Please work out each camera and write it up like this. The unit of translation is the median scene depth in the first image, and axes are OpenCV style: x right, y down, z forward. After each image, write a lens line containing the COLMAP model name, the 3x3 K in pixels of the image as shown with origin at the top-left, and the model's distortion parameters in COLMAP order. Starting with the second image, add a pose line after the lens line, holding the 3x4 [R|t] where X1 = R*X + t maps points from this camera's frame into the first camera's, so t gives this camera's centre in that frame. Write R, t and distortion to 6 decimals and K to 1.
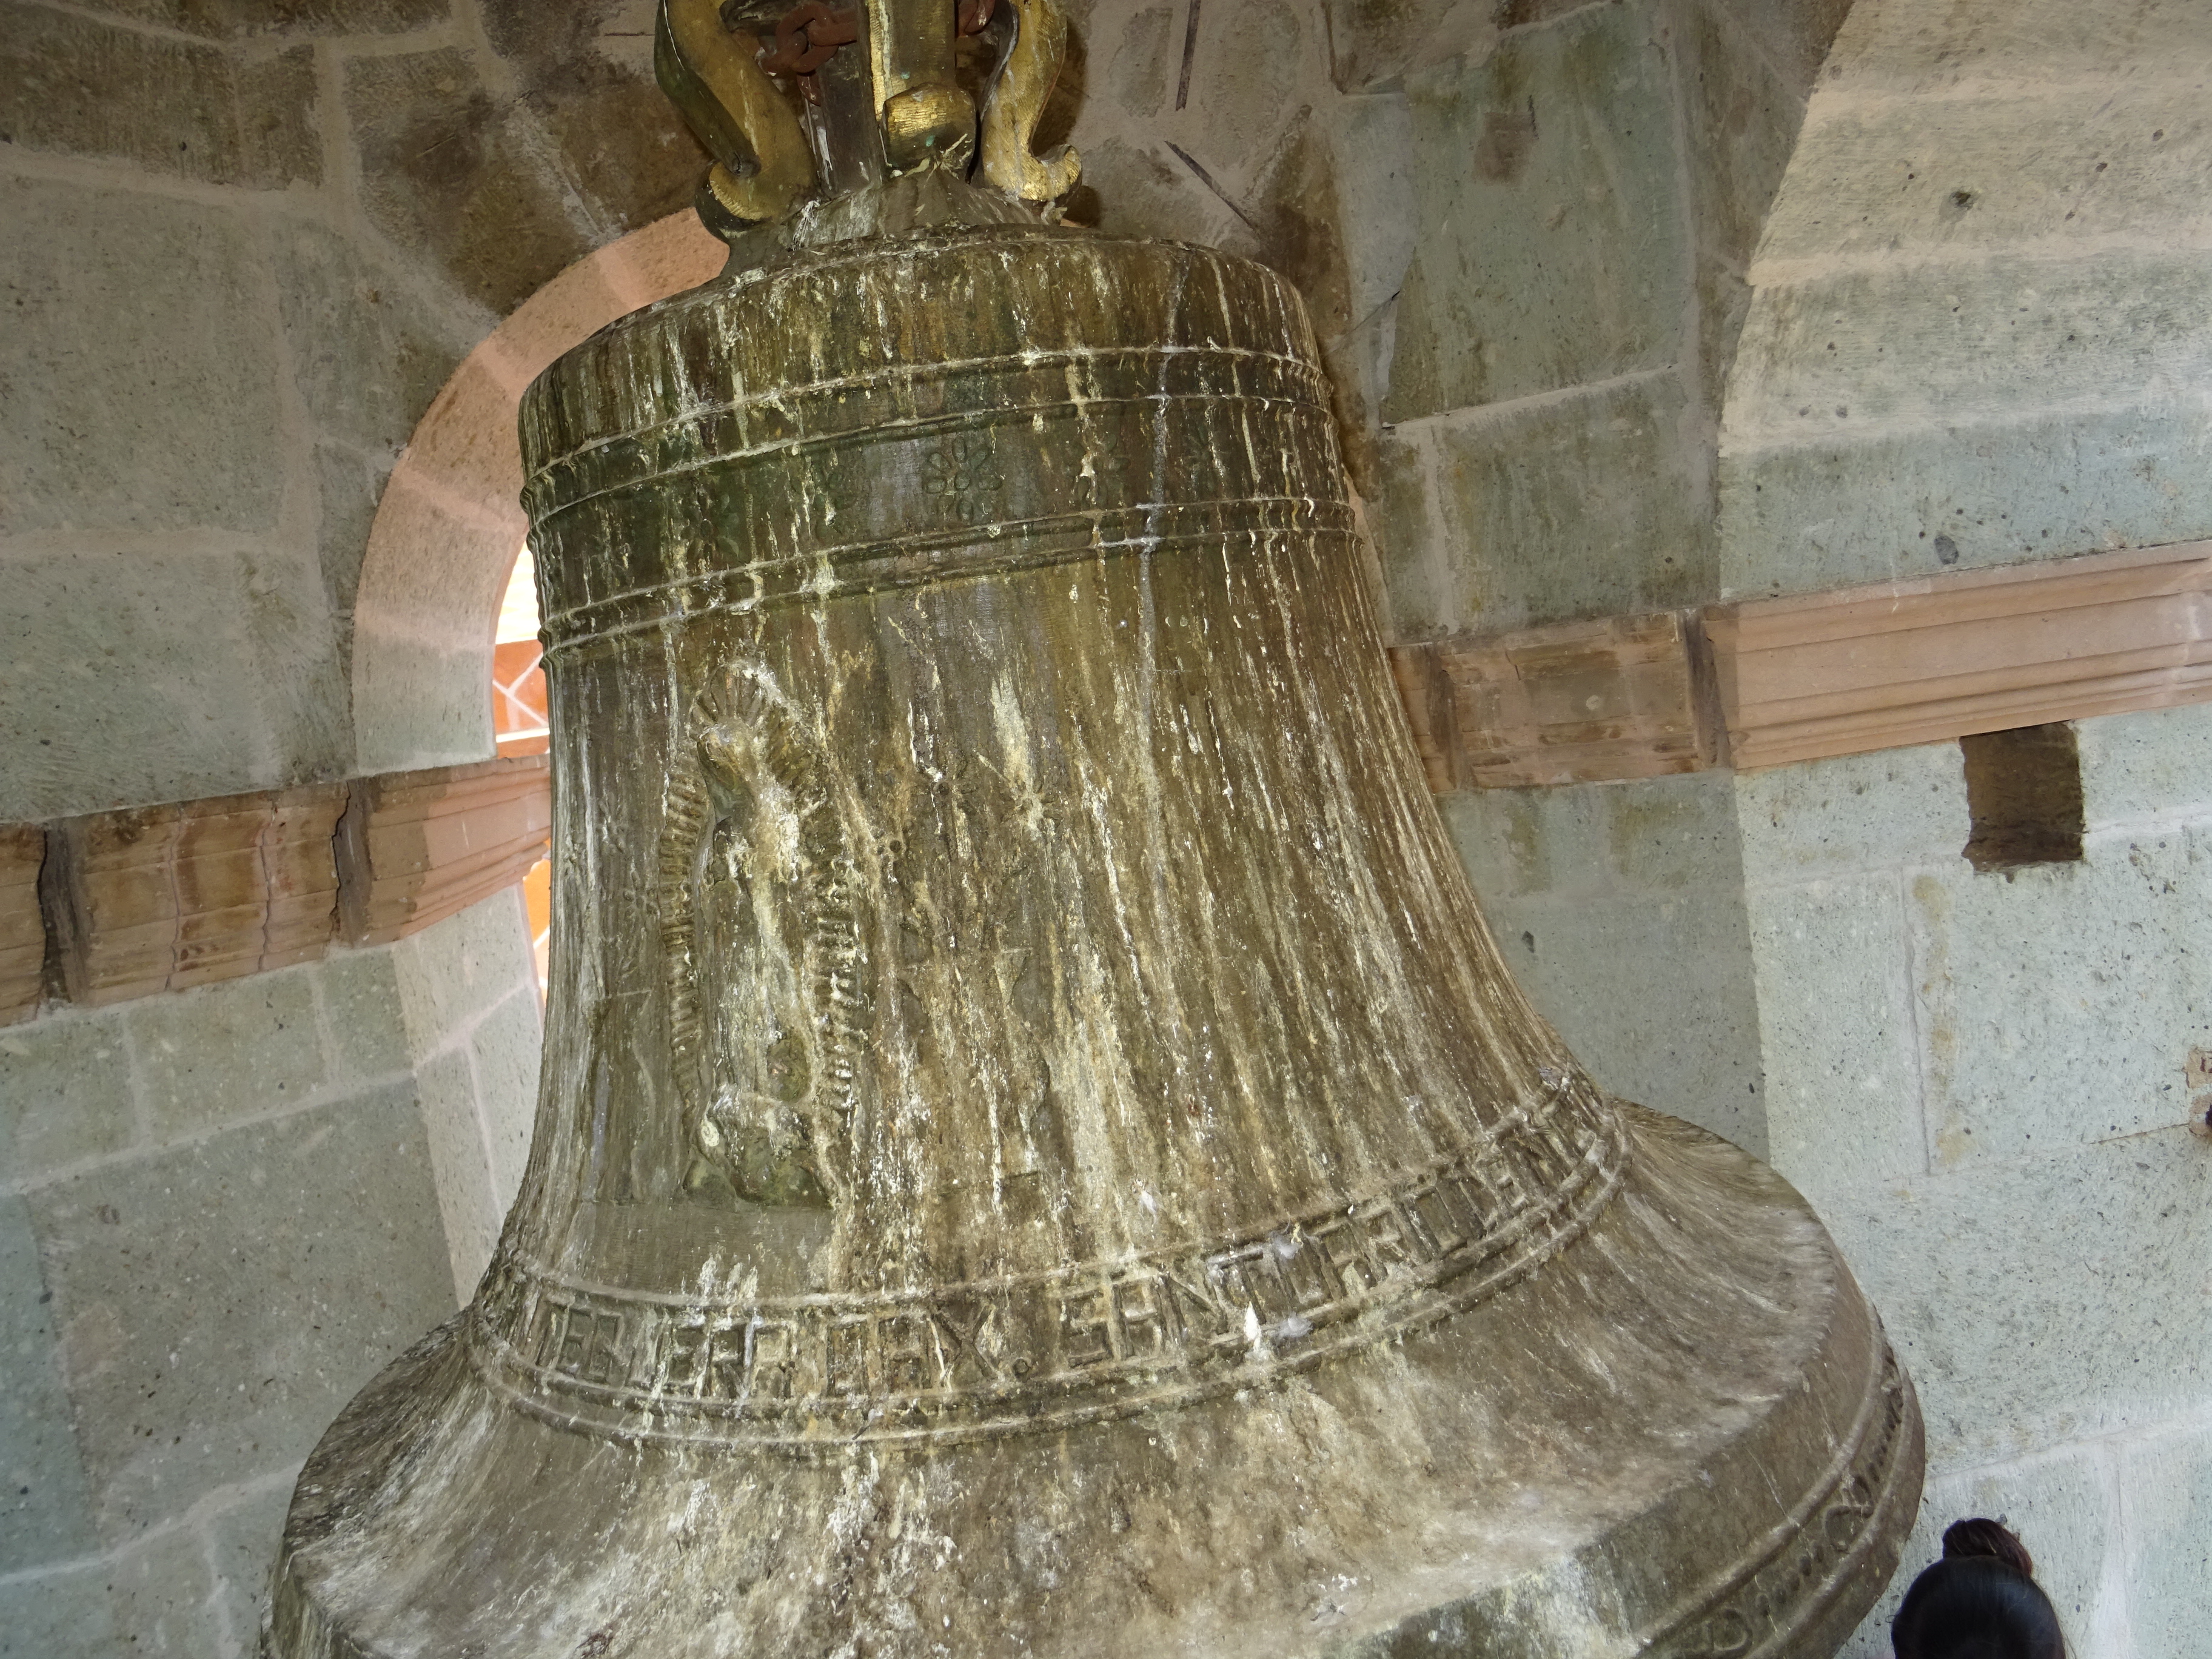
lens RADIAL K [[1584.3, 0, 1107.3], [0, 1584.3, 837.6], [0, 0, 1]] dist [-0.001267, -0.002101]
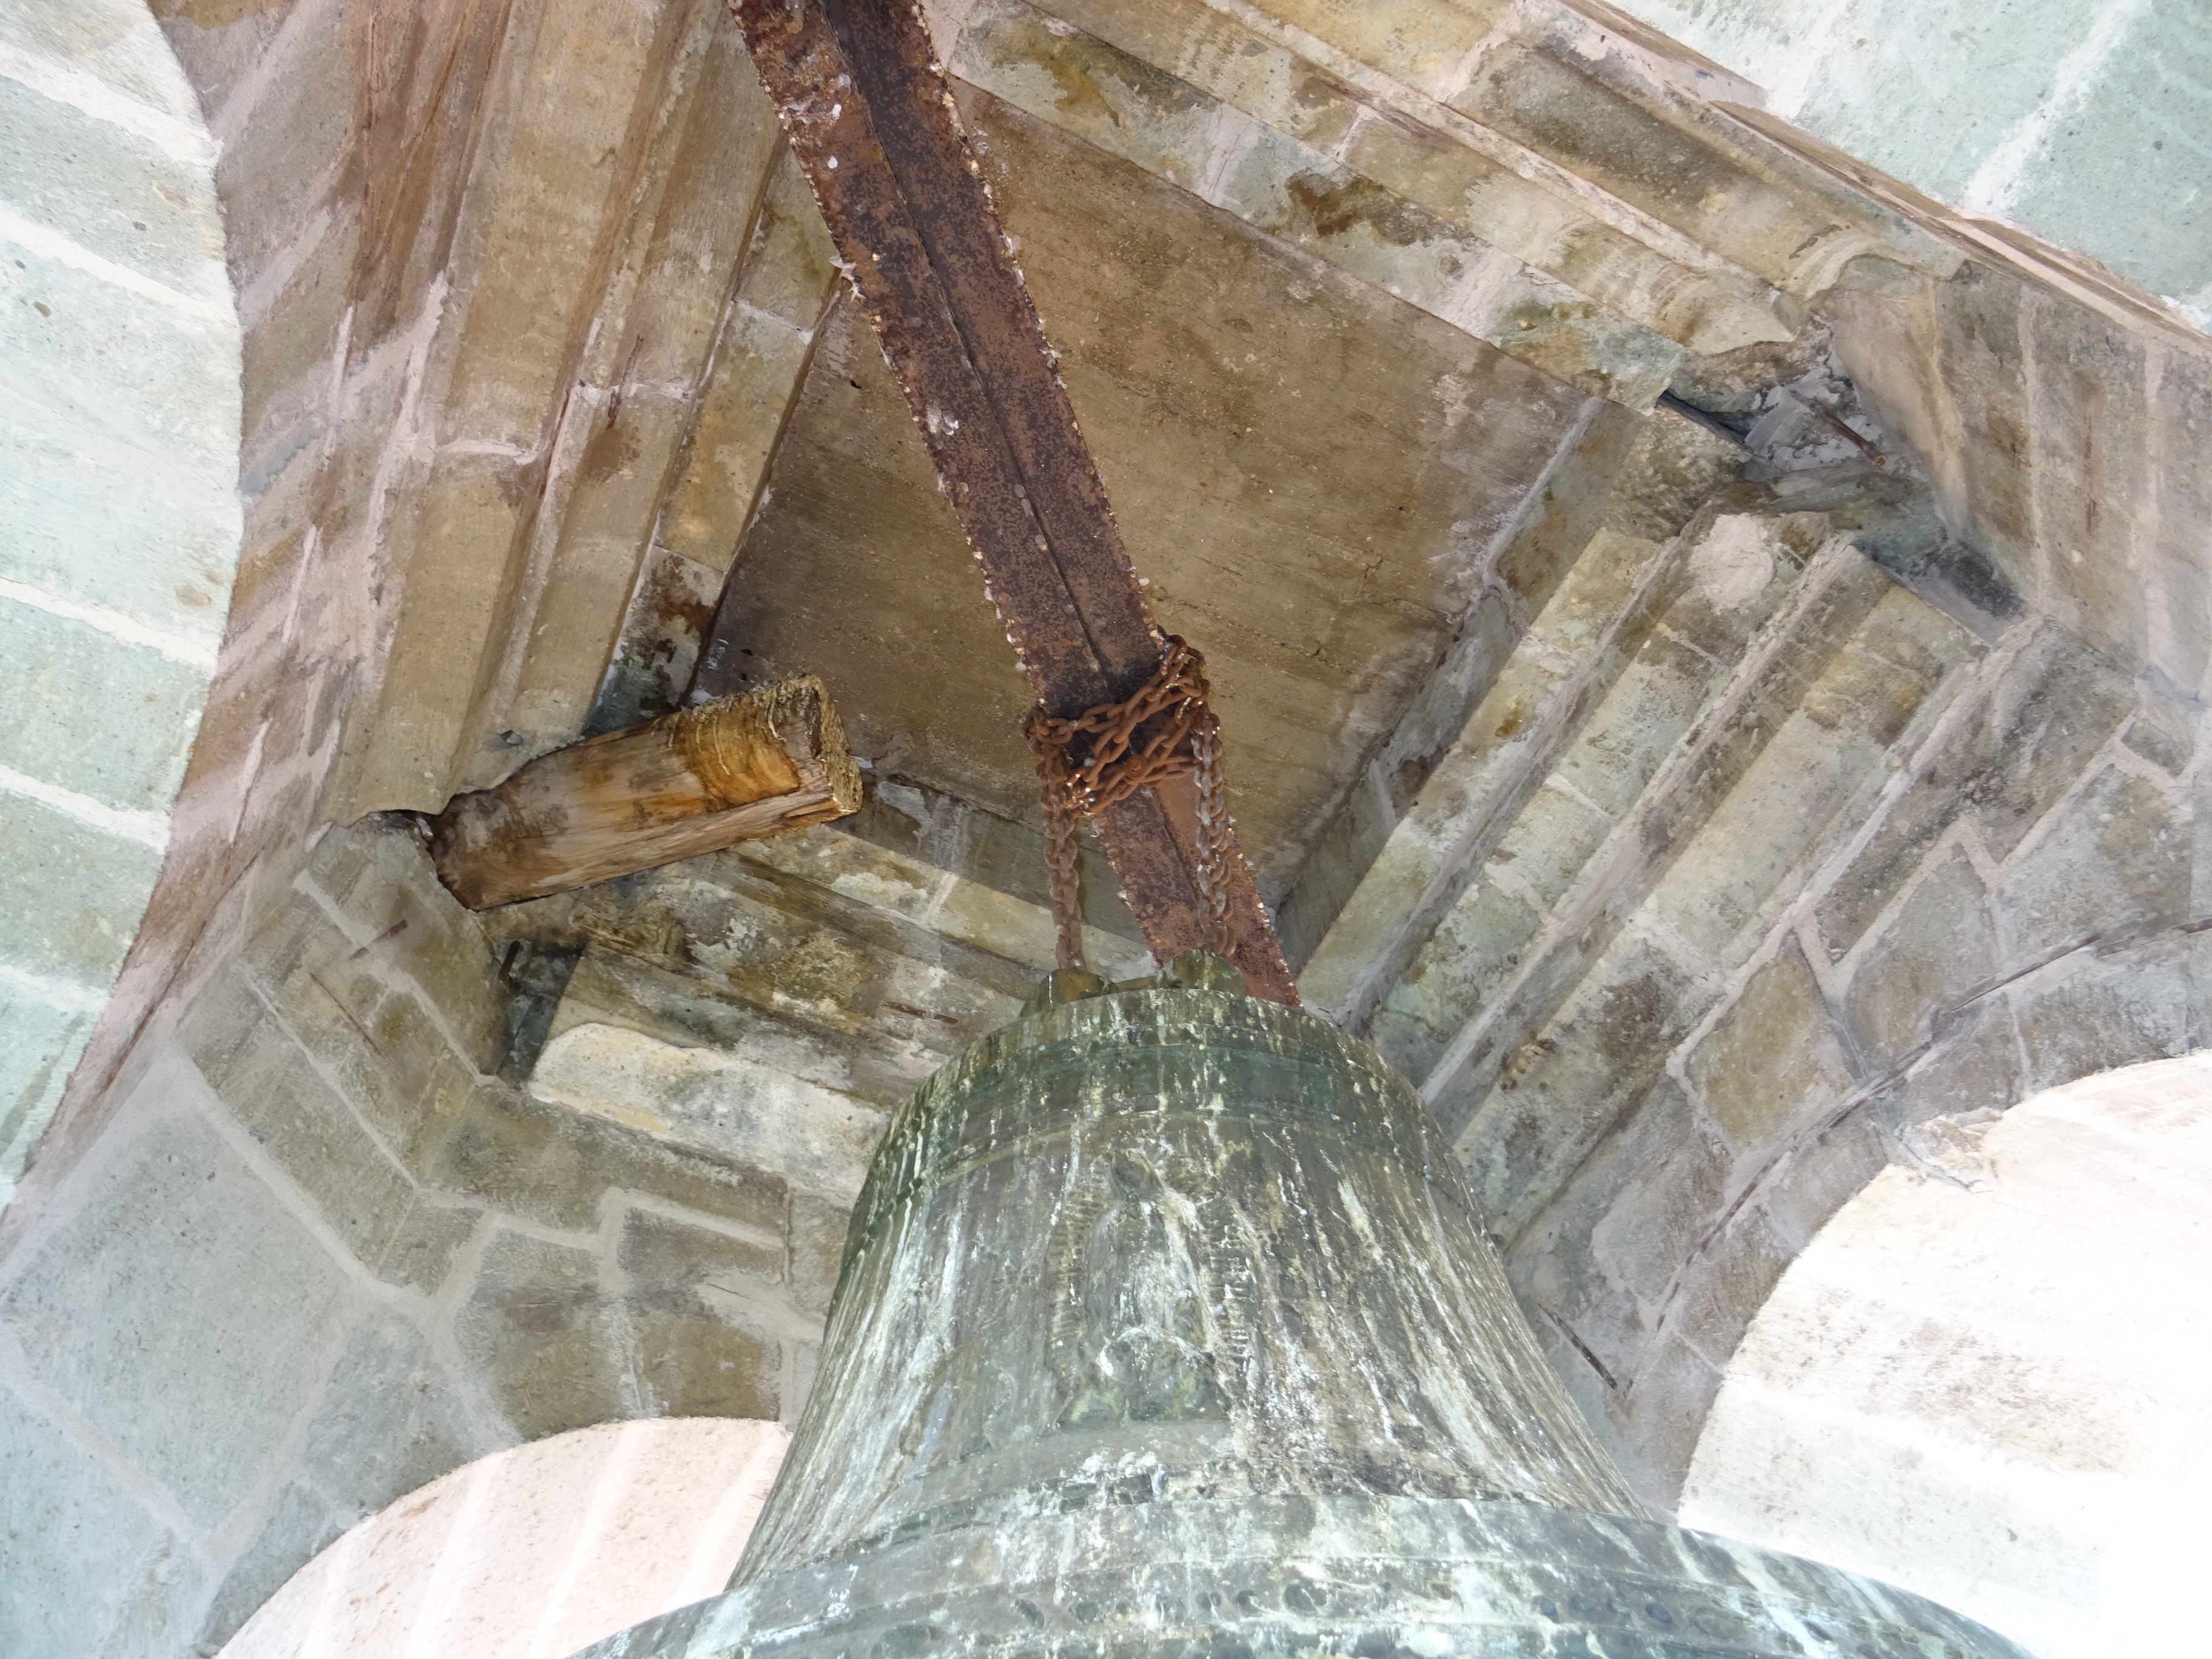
lens RADIAL K [[1584.3, 0, 1100.4], [0, 1584.3, 839.2], [0, 0, 1]] dist [-0.001267, -0.002101]
pose [[0.958177, 0.284411, 0.031755, -0.328181], [-0.094548, 0.419340, -0.902892, 0.844582], [-0.270108, 0.862128, 0.428692, 0.202628]]
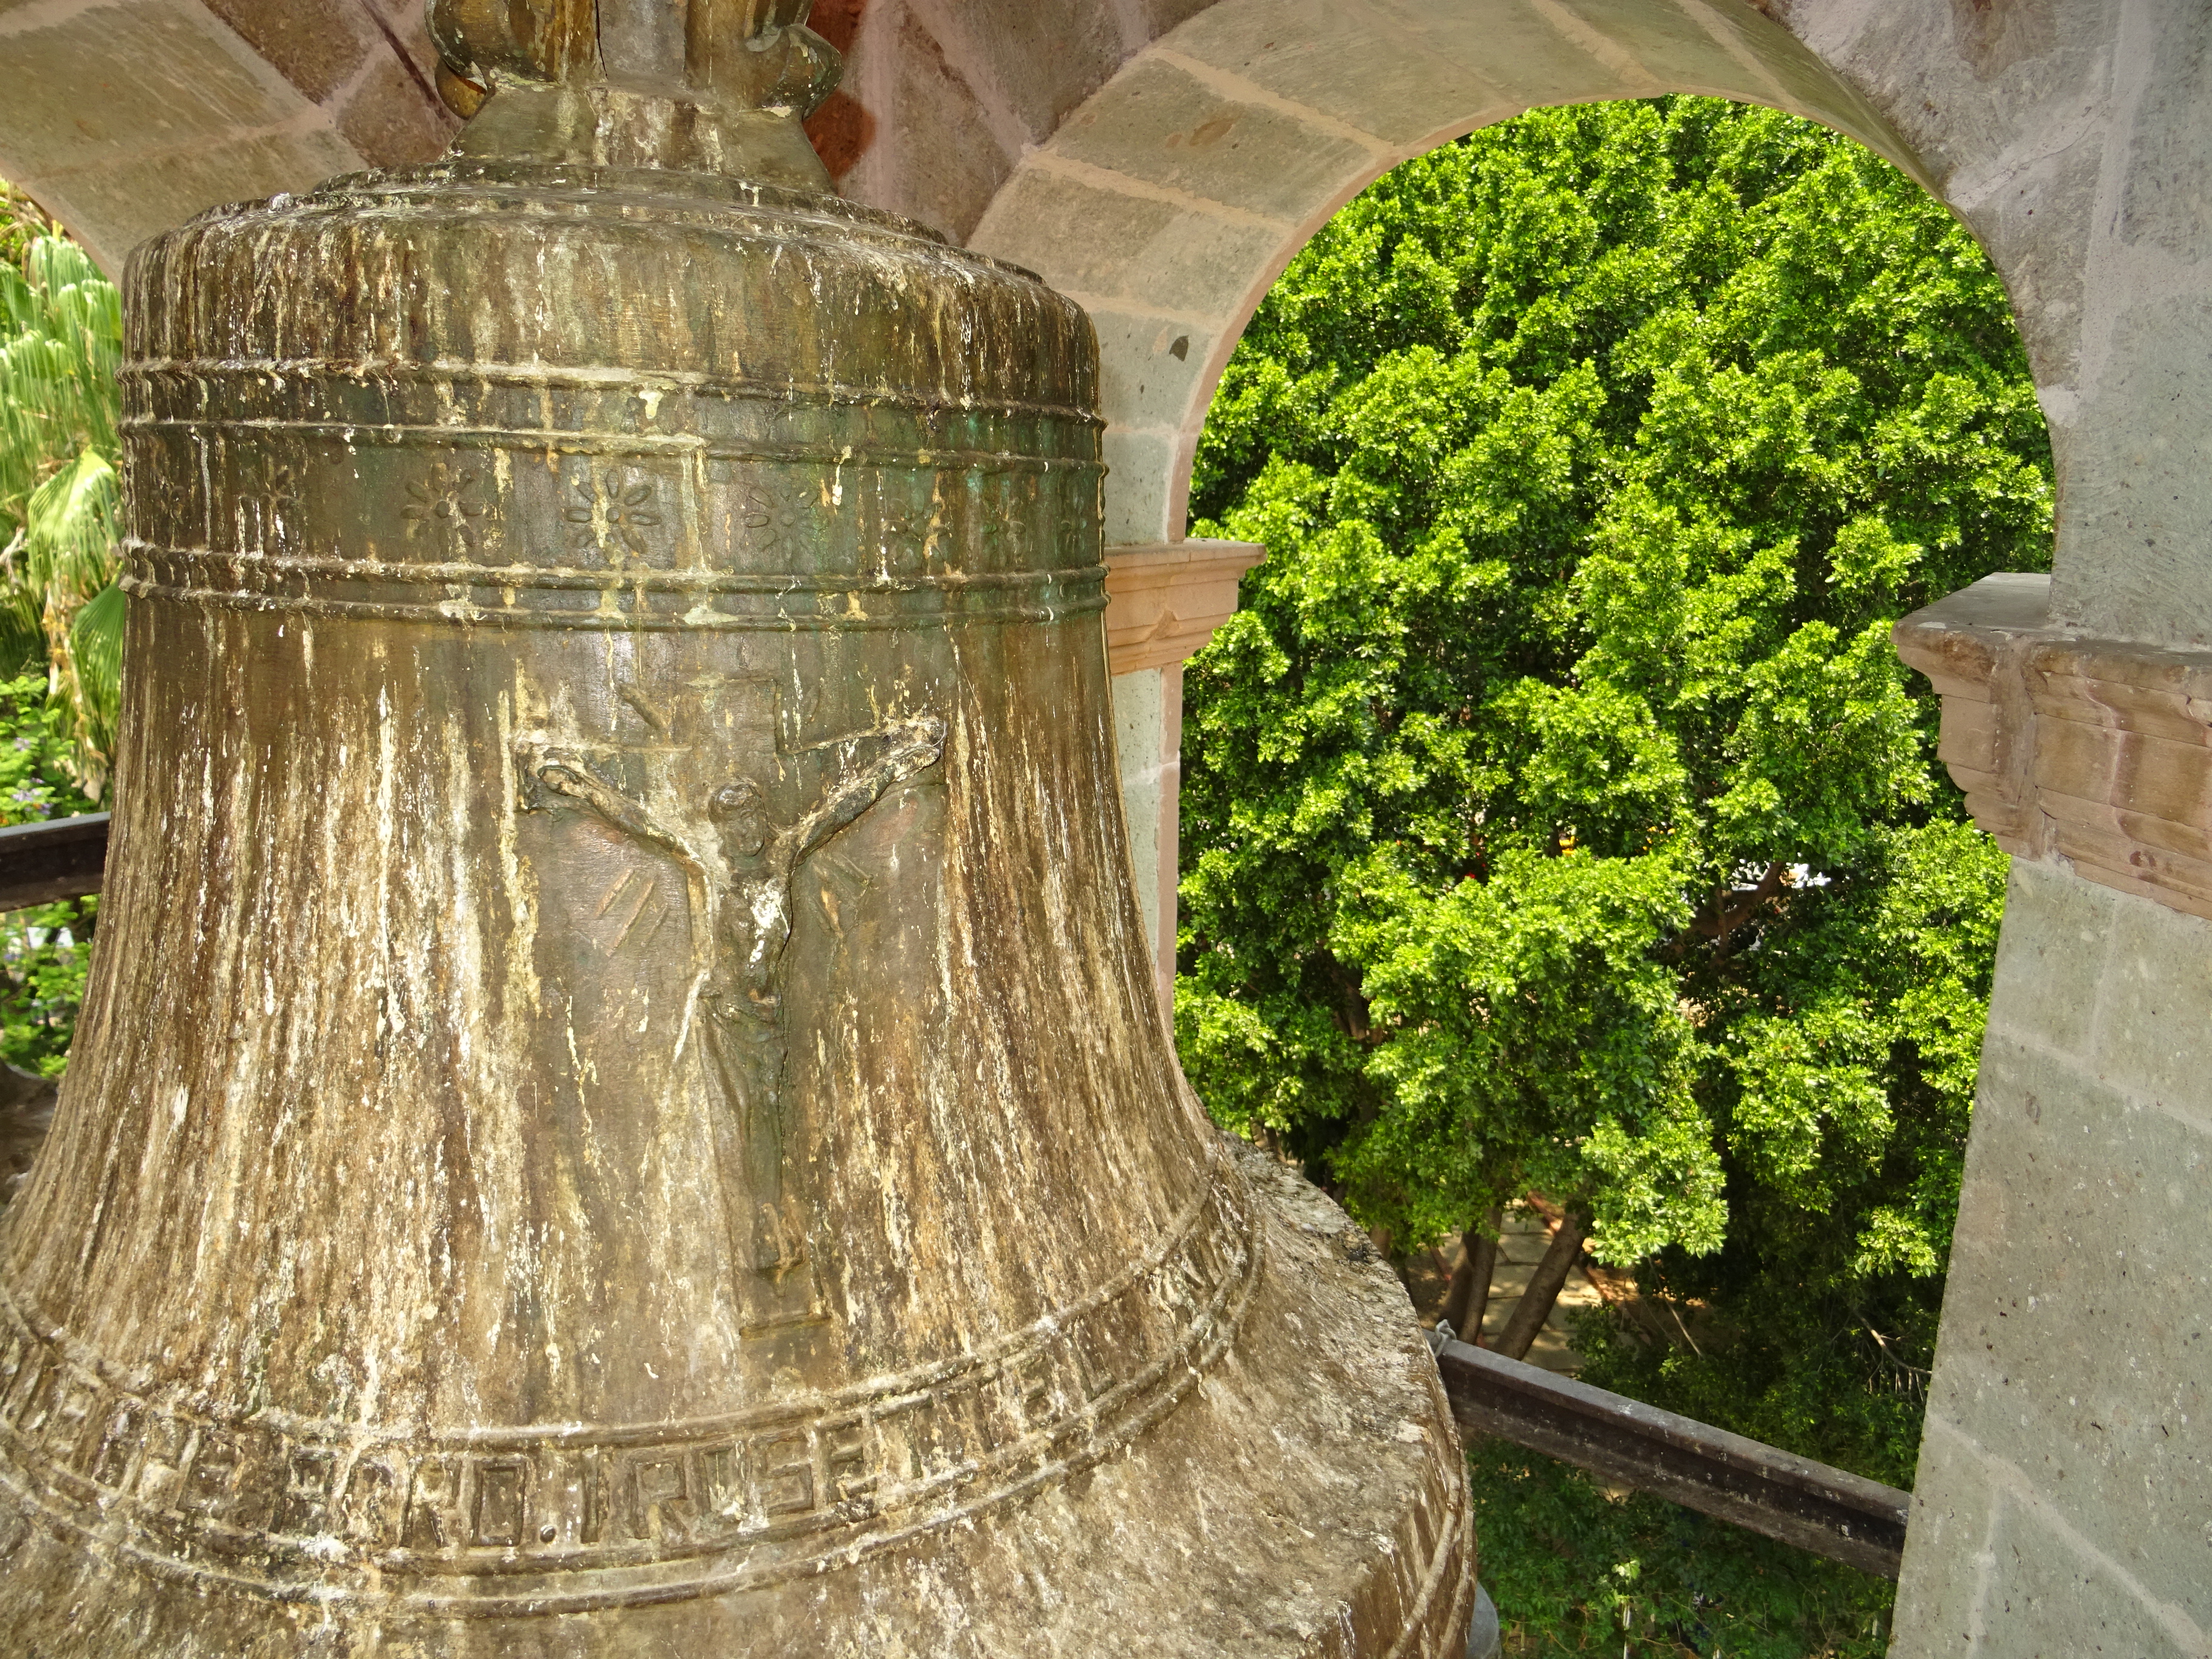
lens RADIAL K [[1584.3, 0, 1110.4], [0, 1584.3, 834.1], [0, 0, 1]] dist [-0.001267, -0.002101]
pose [[-0.686455, 0.280865, -0.670742, 0.419549], [0.004594, 0.924054, 0.382235, -0.396974], [0.727158, 0.259306, -0.635612, 2.029064]]
